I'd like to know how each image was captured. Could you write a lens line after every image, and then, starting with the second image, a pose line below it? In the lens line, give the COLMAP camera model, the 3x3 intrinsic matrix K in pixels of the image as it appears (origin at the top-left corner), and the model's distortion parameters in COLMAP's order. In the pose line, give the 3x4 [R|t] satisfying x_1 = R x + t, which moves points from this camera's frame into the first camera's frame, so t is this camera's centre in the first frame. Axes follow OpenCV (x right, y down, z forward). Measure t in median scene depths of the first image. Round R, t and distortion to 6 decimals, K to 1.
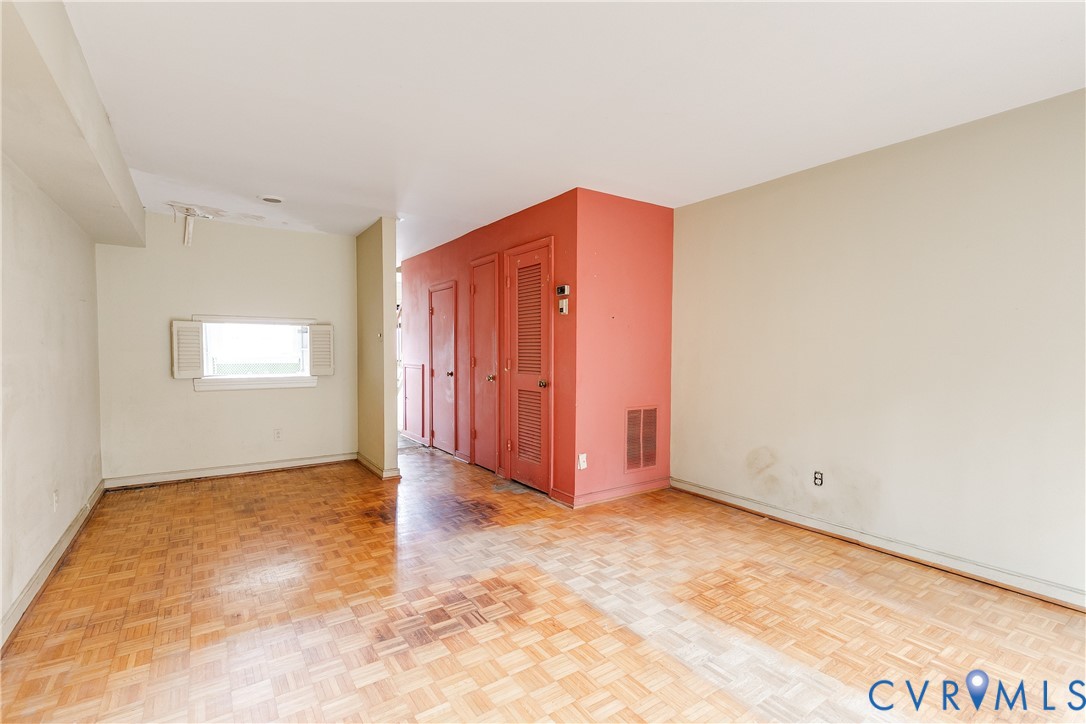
lens RADIAL K [[497.2, 0, 553.0], [0, 497.2, 362.7], [0, 0, 1]] dist [0.005233, -0.001675]
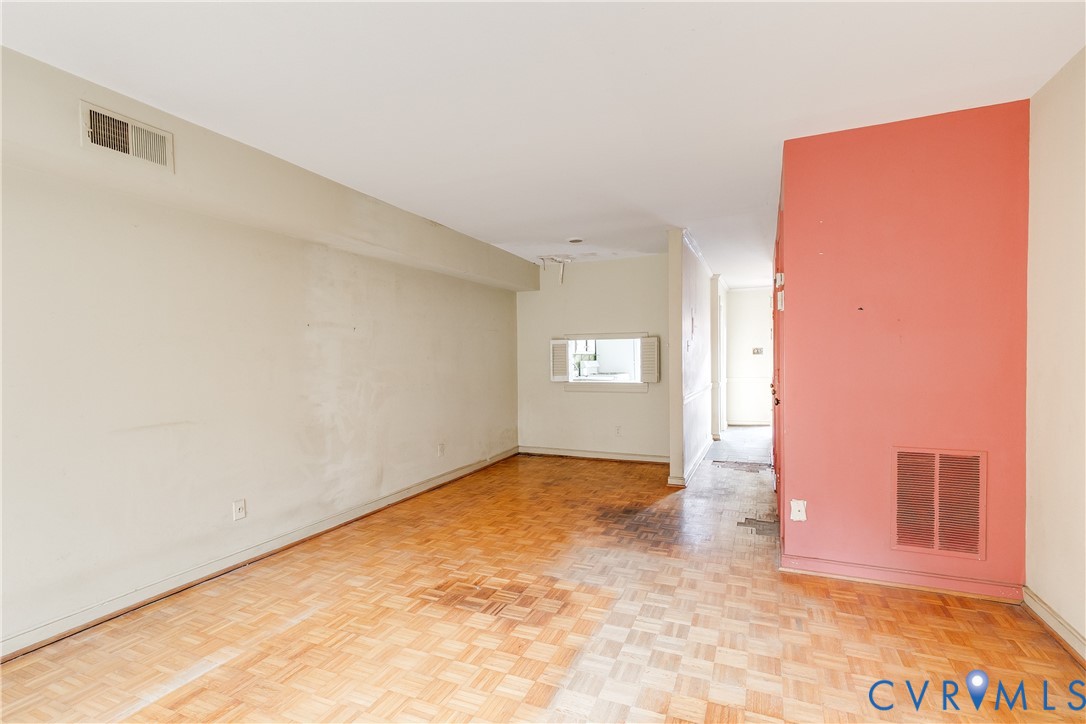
lens RADIAL K [[497.2, 0, 553.9], [0, 497.2, 359.3], [0, 0, 1]] dist [0.005233, -0.001675]
pose [[0.544740, -0.005930, -0.838584, 0.552213], [-0.012002, 0.999817, -0.014867, -0.010464], [0.838519, 0.018163, 0.544570, 0.336343]]
